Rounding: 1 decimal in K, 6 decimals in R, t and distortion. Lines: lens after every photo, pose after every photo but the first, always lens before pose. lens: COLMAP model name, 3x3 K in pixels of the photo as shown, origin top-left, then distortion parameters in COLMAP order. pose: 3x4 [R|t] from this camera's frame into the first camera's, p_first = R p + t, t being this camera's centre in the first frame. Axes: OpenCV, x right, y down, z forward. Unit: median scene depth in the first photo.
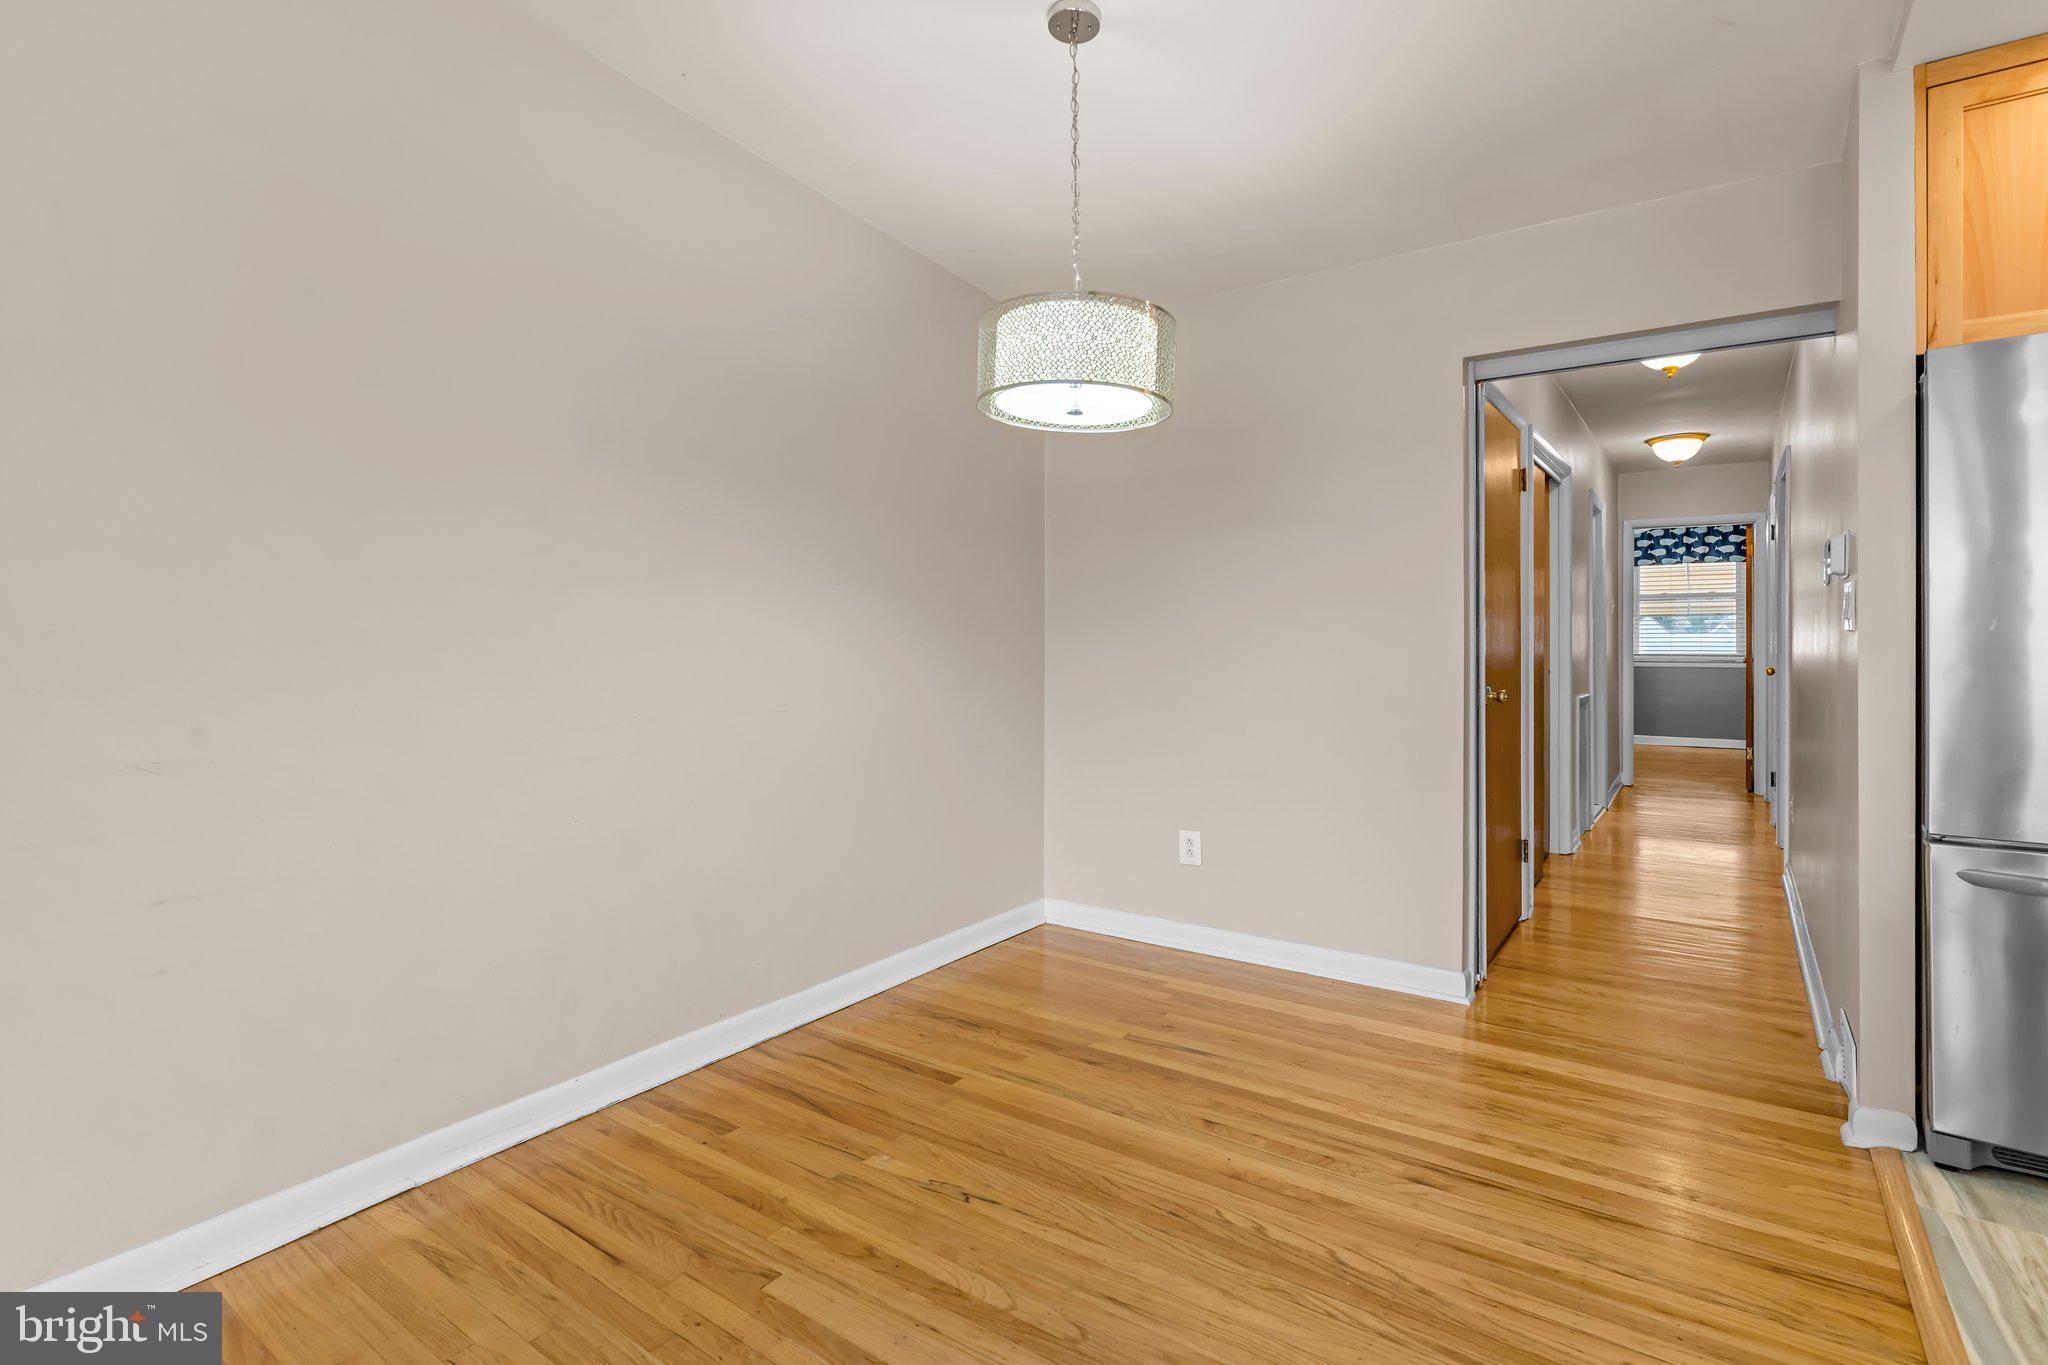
lens RADIAL K [[964.8, 0, 1023.5], [0, 964.8, 655.1], [0, 0, 1]] dist [0.000491, 0.000391]
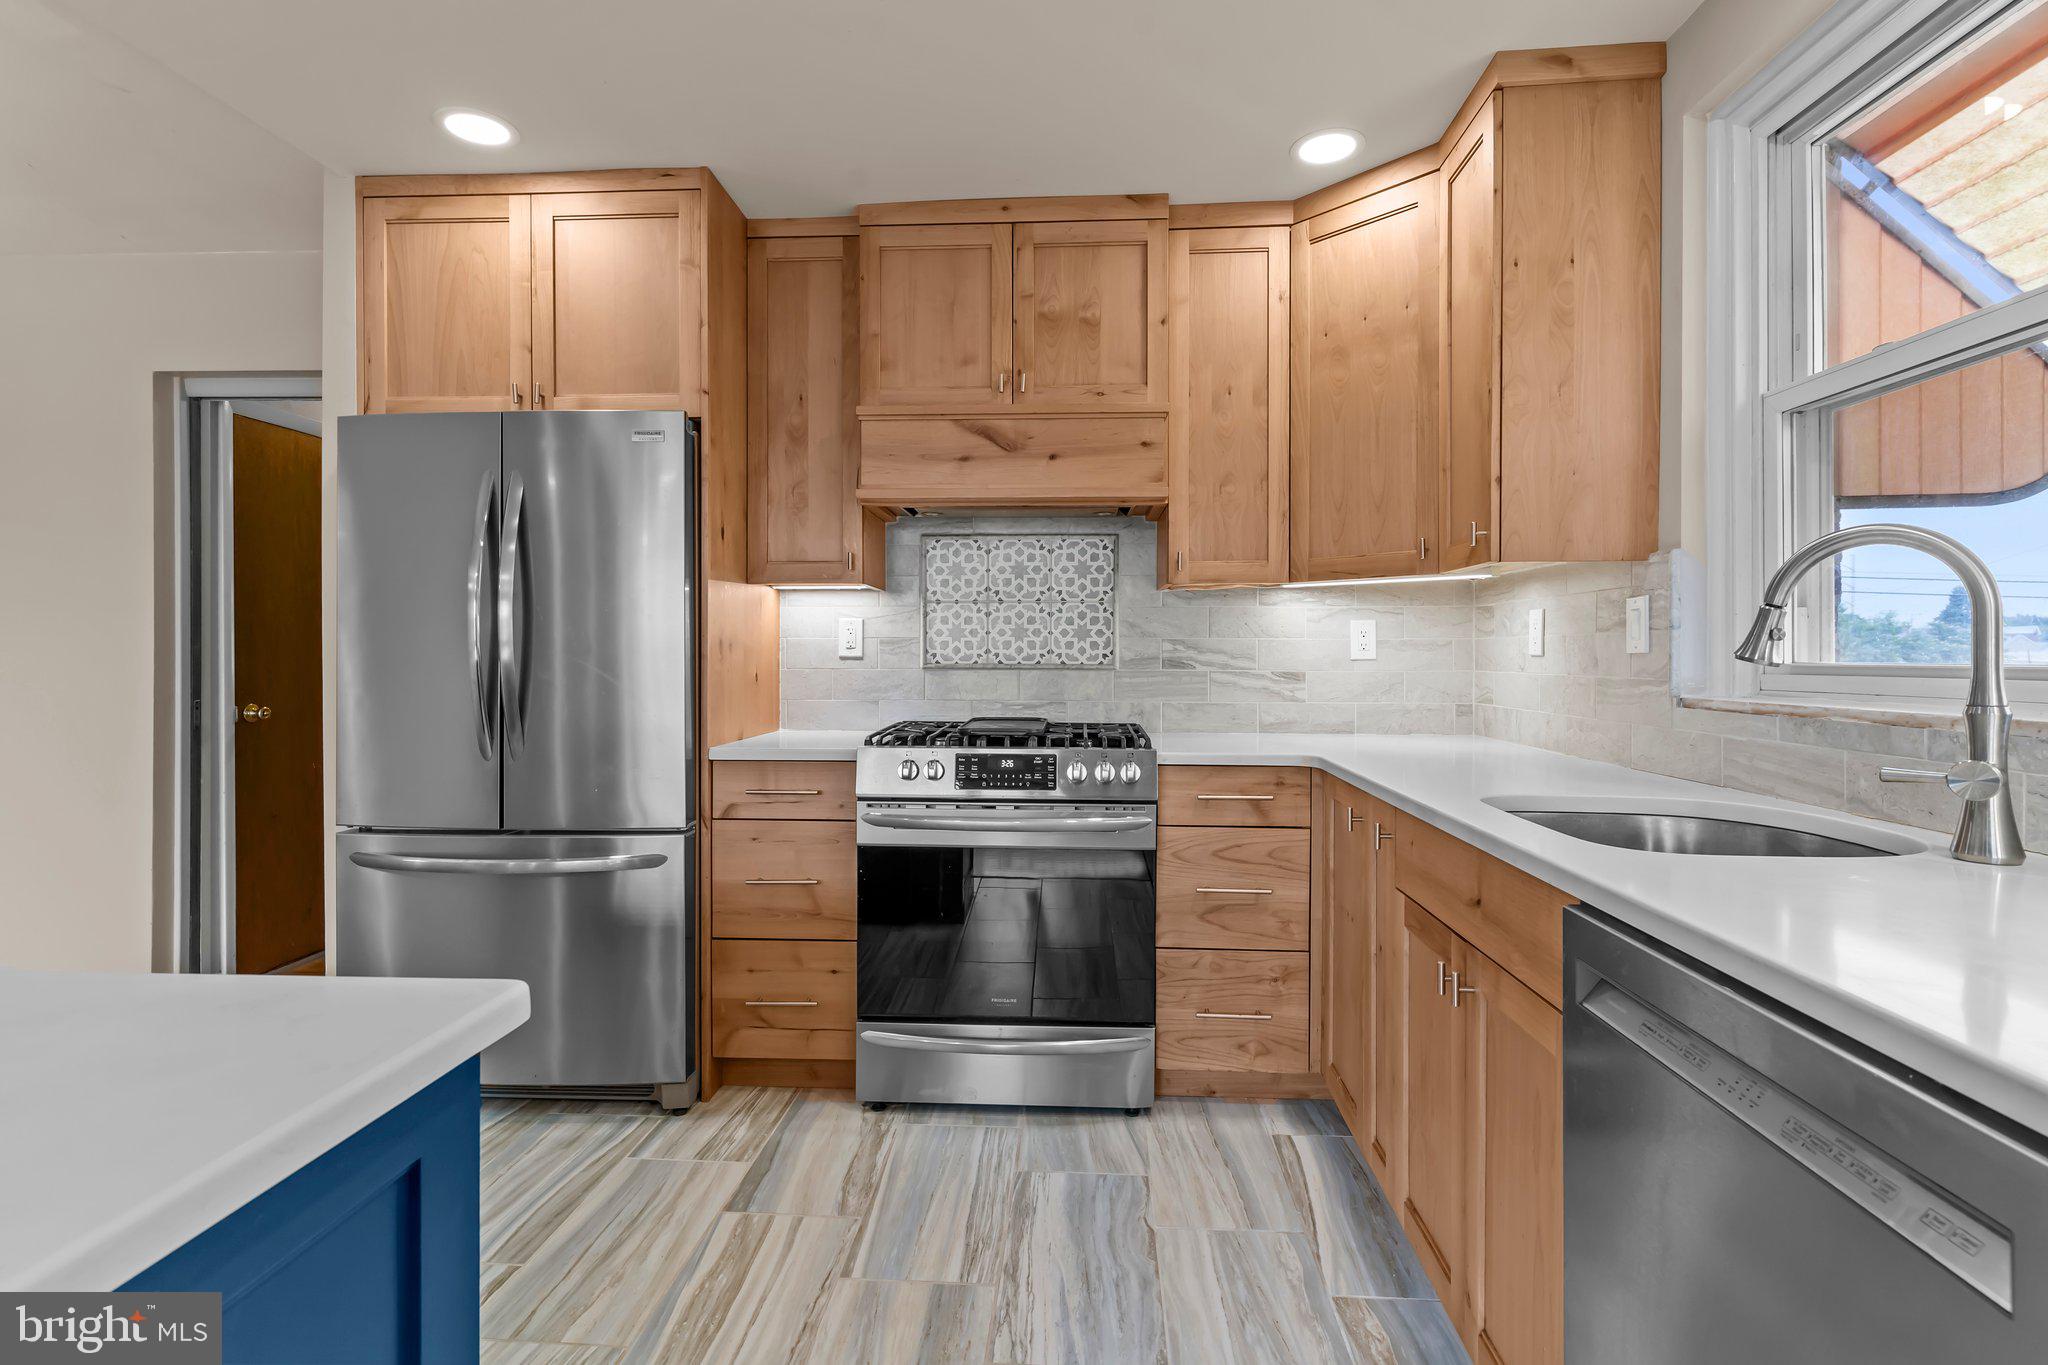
lens RADIAL K [[982.8, 0, 1016.8], [0, 982.8, 665.3], [0, 0, 1]] dist [0.002569, -0.000168]
pose [[0.869080, -0.009983, 0.494571, 0.822094], [0.003339, 0.999892, 0.014315, -0.020674], [-0.494660, -0.010789, 0.869020, -0.364763]]
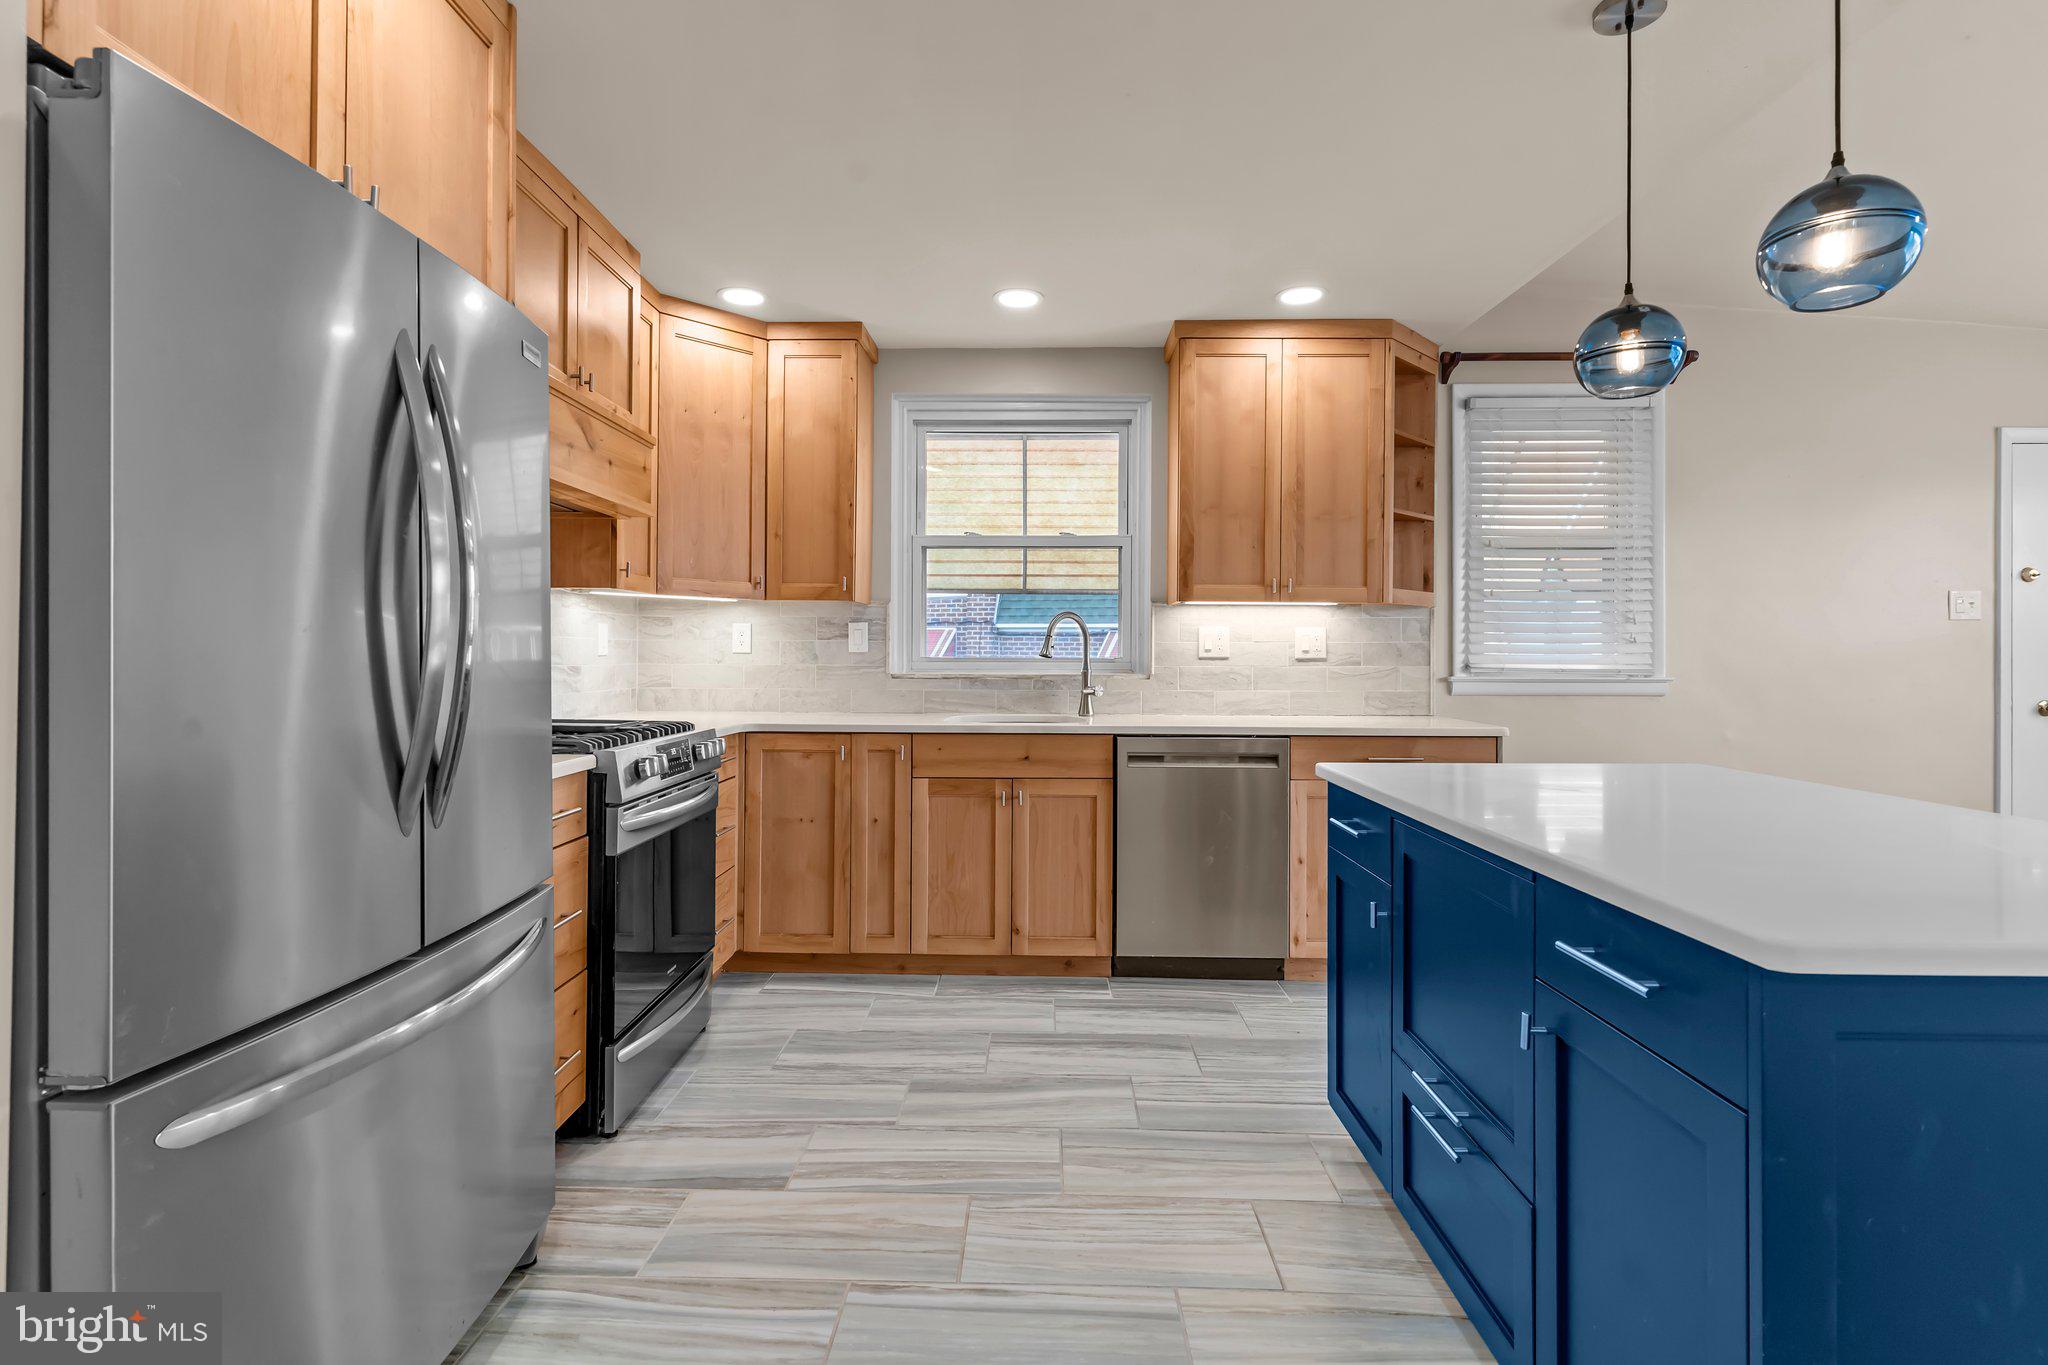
lens RADIAL K [[982.2, 0, 1022.6], [0, 982.2, 658.5], [0, 0, 1]] dist [0.003033, 0.000594]
pose [[-0.539692, -0.010104, 0.841802, 0.225303], [-0.007692, 0.999945, 0.007071, -0.020675], [-0.841827, -0.002659, -0.539740, 0.686525]]
